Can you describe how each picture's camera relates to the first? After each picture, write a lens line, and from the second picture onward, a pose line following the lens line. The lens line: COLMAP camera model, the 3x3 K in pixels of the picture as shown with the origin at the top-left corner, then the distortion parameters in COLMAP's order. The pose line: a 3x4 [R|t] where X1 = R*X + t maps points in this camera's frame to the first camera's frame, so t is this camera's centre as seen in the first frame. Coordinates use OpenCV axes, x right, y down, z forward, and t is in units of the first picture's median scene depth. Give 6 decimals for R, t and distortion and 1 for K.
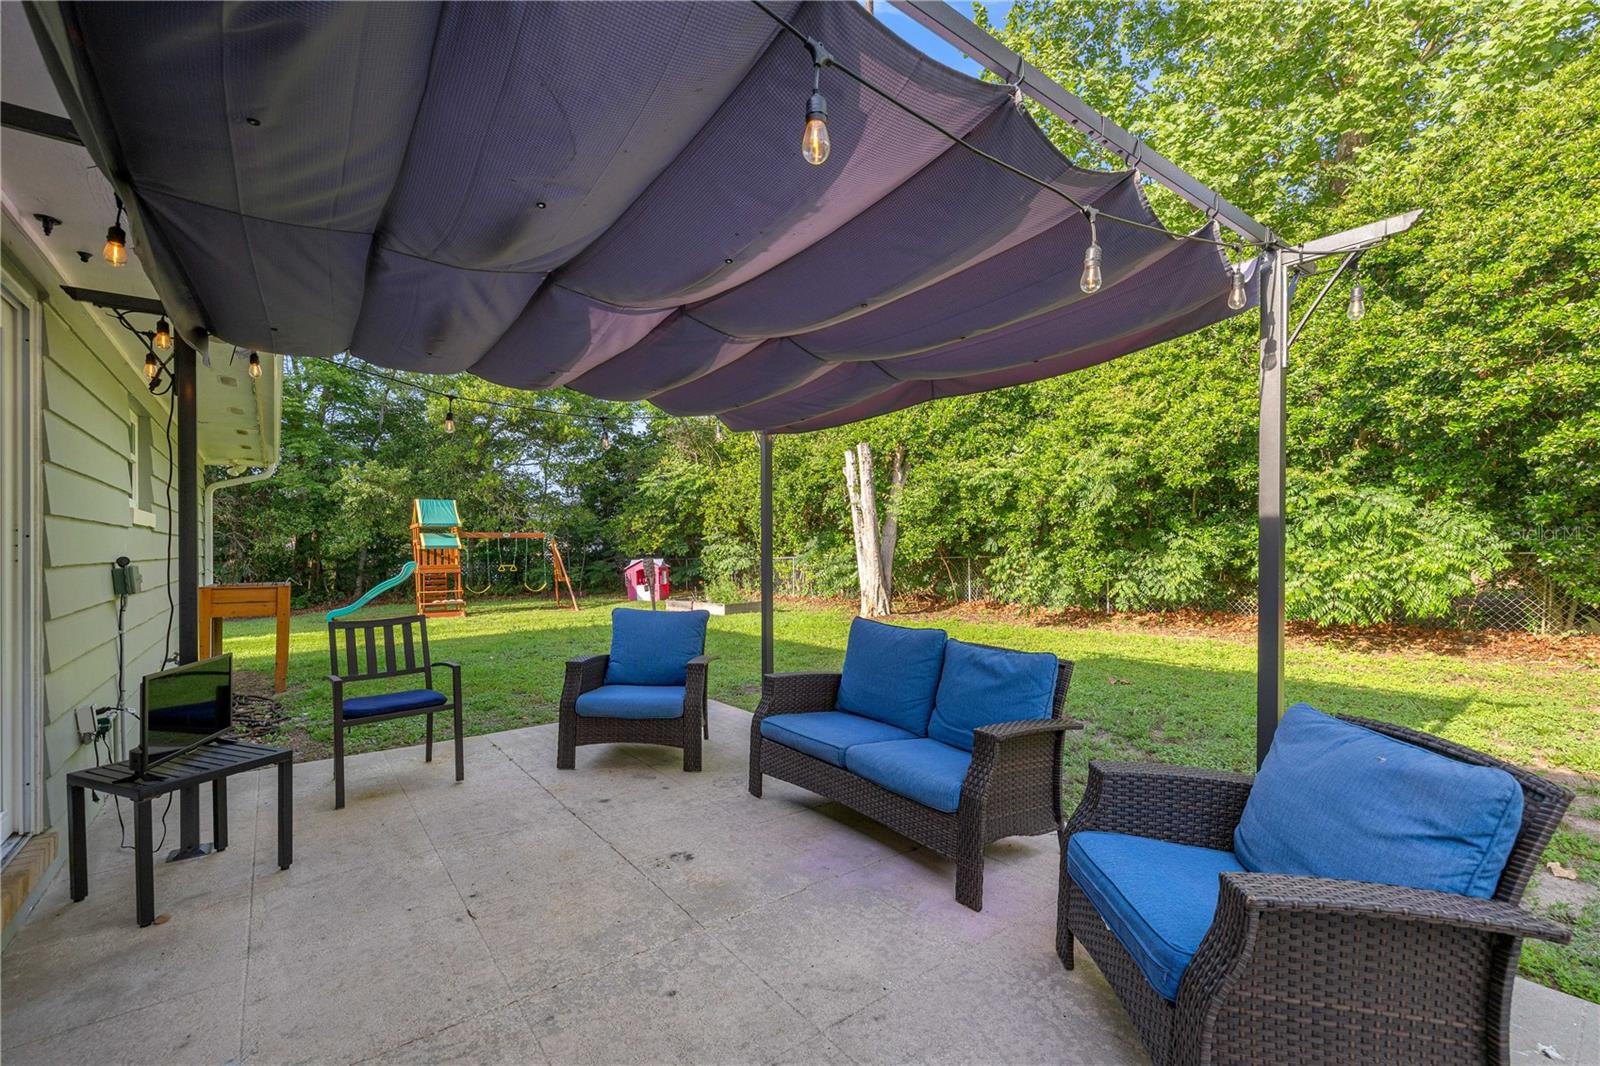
lens RADIAL K [[677.5, 0, 800.0], [0, 677.5, 542.7], [0, 0, 1]] dist [0.002487, 0.000691]
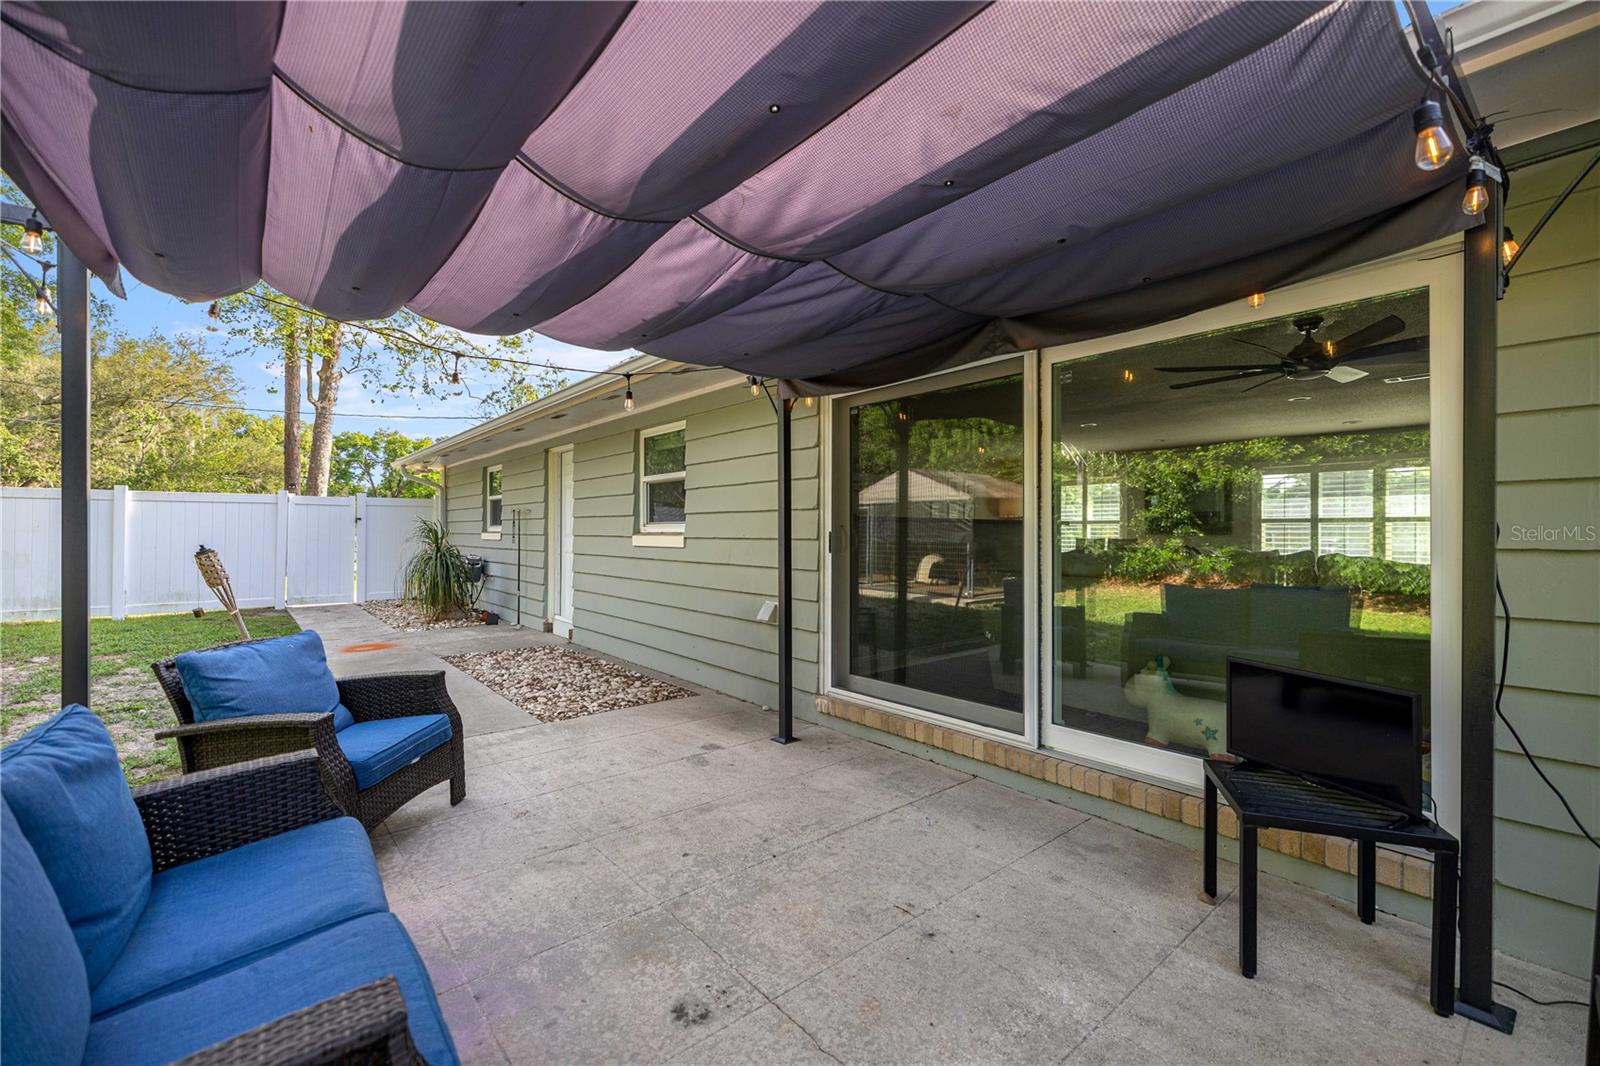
lens RADIAL K [[624.6, 0, 806.2], [0, 624.6, 533.5], [0, 0, 1]] dist [0.000574, 0.000022]
pose [[-0.997731, 0.005965, -0.067058, -0.279405], [0.006083, 0.999980, -0.001554, 0.012225], [0.067047, -0.001959, -0.997748, 1.814796]]
